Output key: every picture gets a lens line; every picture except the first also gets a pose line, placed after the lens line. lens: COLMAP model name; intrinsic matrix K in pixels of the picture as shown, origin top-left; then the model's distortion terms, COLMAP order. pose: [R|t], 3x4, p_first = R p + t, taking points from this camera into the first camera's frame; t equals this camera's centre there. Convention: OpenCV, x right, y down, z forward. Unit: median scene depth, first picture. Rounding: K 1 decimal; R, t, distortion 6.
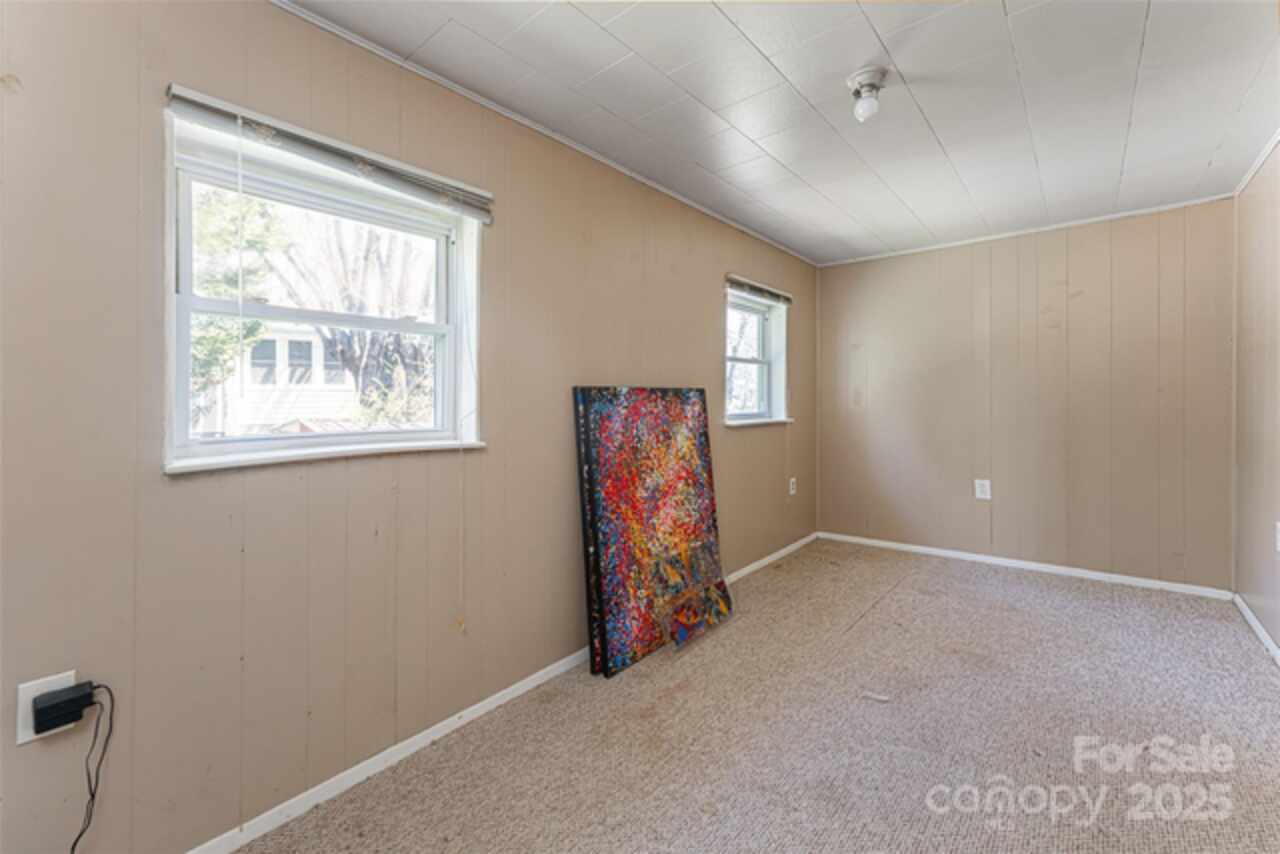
lens RADIAL K [[525.2, 0, 625.7], [0, 525.2, 391.2], [0, 0, 1]] dist [-0.000804, 0.001221]
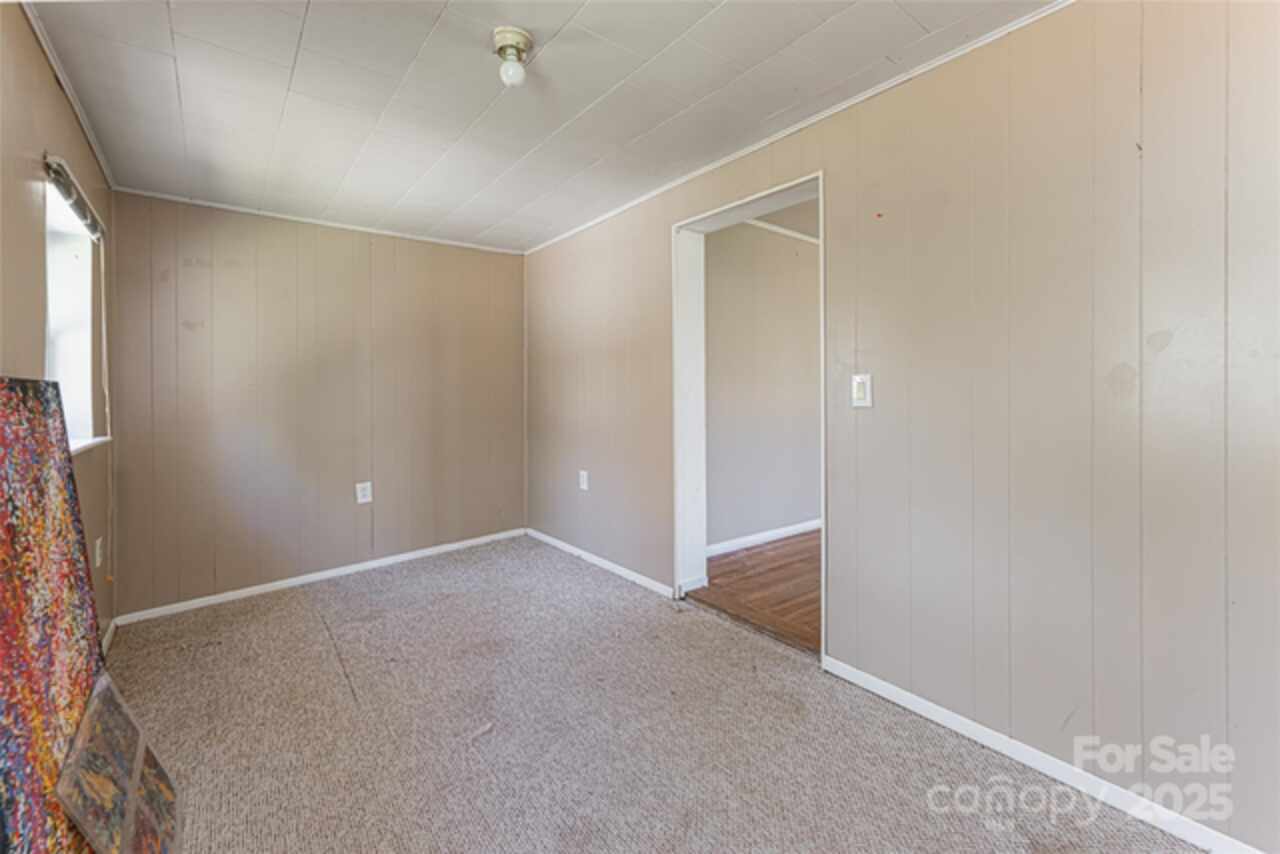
lens RADIAL K [[550.3, 0, 668.4], [0, 550.3, 389.2], [0, 0, 1]] dist [0.014481, -0.000619]
pose [[0.140568, 0.001505, 0.990070, -0.297905], [0.005321, 0.999983, -0.002275, 0.006121], [-0.990057, 0.005588, 0.140558, 0.404275]]
